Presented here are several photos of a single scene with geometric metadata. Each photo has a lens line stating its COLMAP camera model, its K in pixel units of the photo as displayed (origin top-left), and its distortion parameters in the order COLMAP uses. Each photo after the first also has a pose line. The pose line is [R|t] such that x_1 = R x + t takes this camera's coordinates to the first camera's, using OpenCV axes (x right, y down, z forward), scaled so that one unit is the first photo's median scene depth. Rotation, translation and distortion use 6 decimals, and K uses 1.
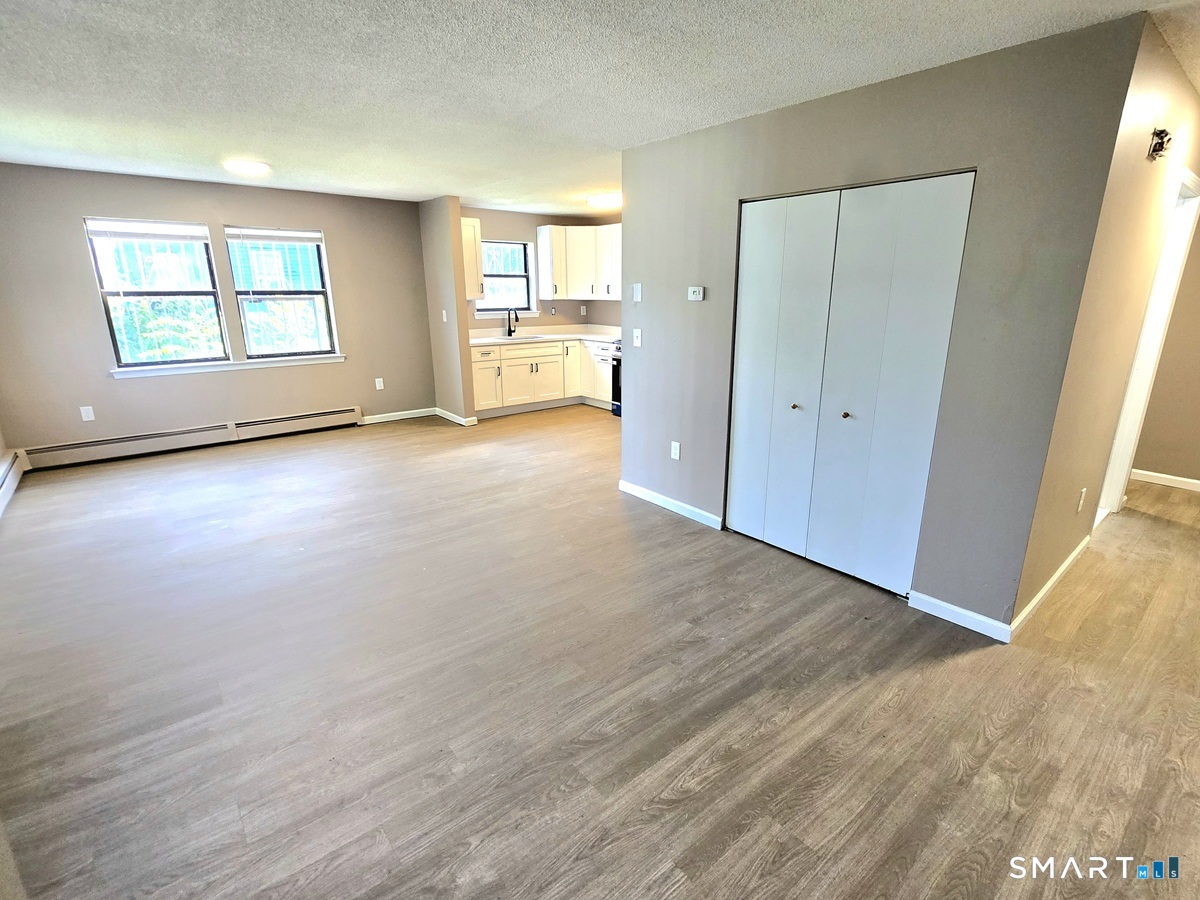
lens RADIAL K [[571.0, 0, 612.6], [0, 571.0, 452.9], [0, 0, 1]] dist [-0.001413, -0.000699]
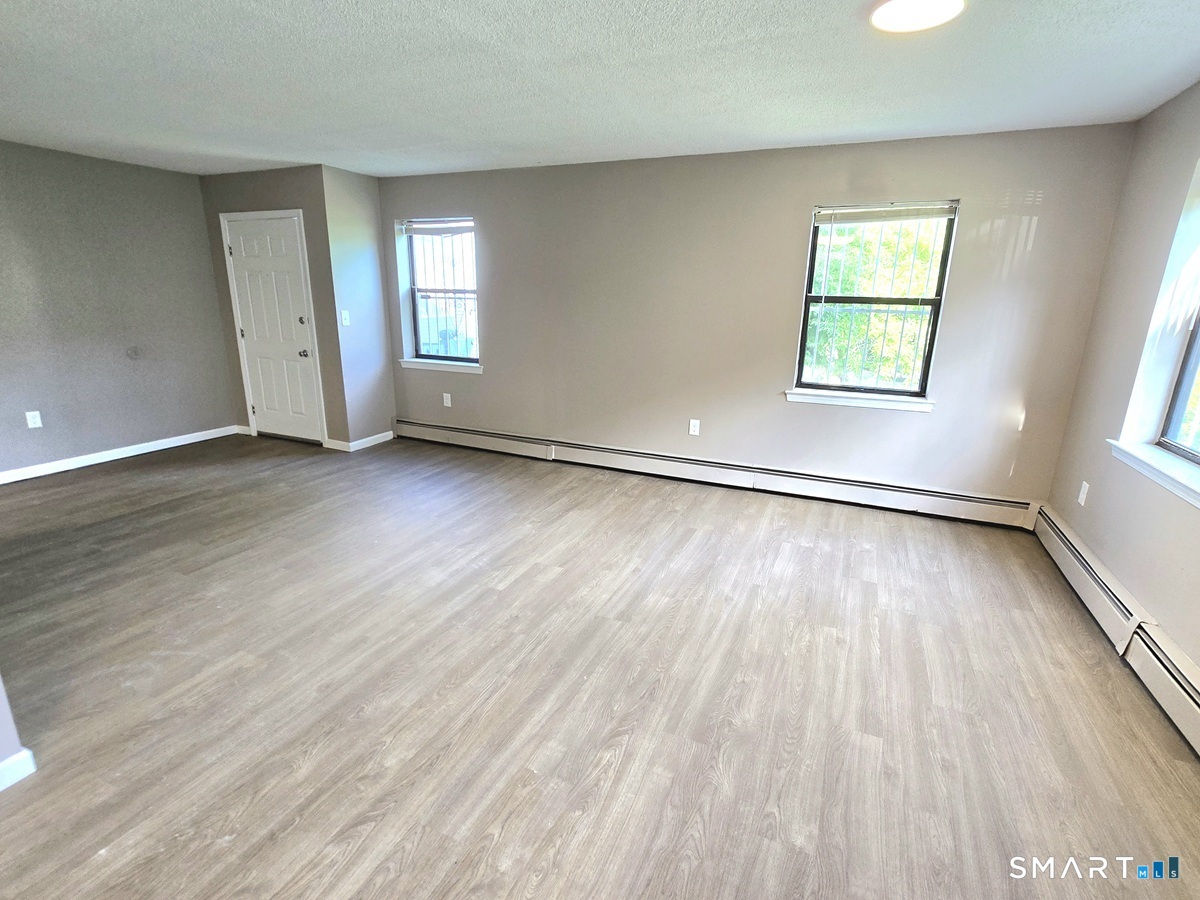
lens RADIAL K [[571.0, 0, 612.6], [0, 571.0, 452.9], [0, 0, 1]] dist [-0.001413, -0.000699]
pose [[-0.894384, 0.099119, -0.436179, -0.392465], [-0.145807, 0.857272, 0.493786, -0.758488], [0.422868, 0.505232, -0.752279, 2.710908]]
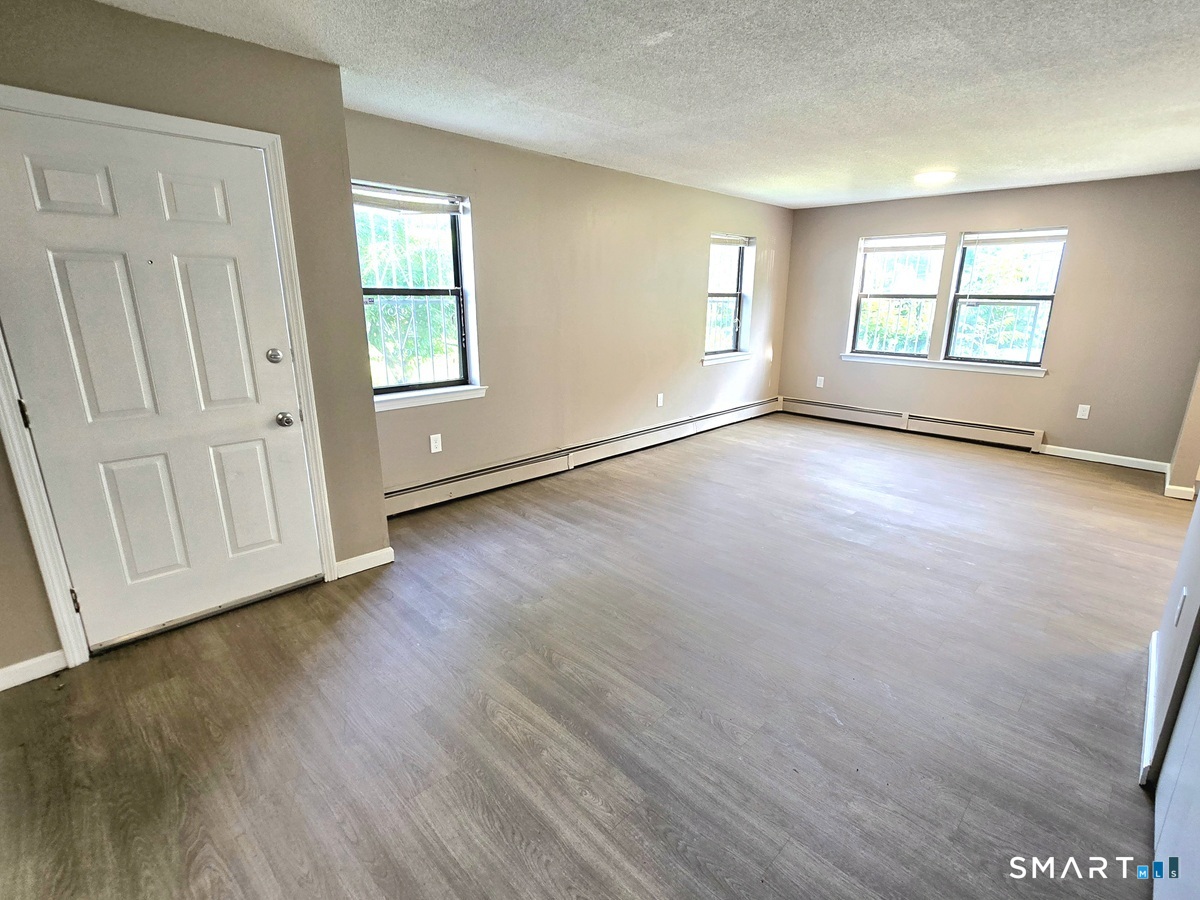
lens RADIAL K [[571.0, 0, 612.6], [0, 571.0, 452.9], [0, 0, 1]] dist [-0.001413, -0.000699]
pose [[0.102558, 0.265538, -0.958630, 0.883027], [-0.283192, 0.931626, 0.227761, -0.179583], [0.953564, 0.248117, 0.170744, 0.715343]]
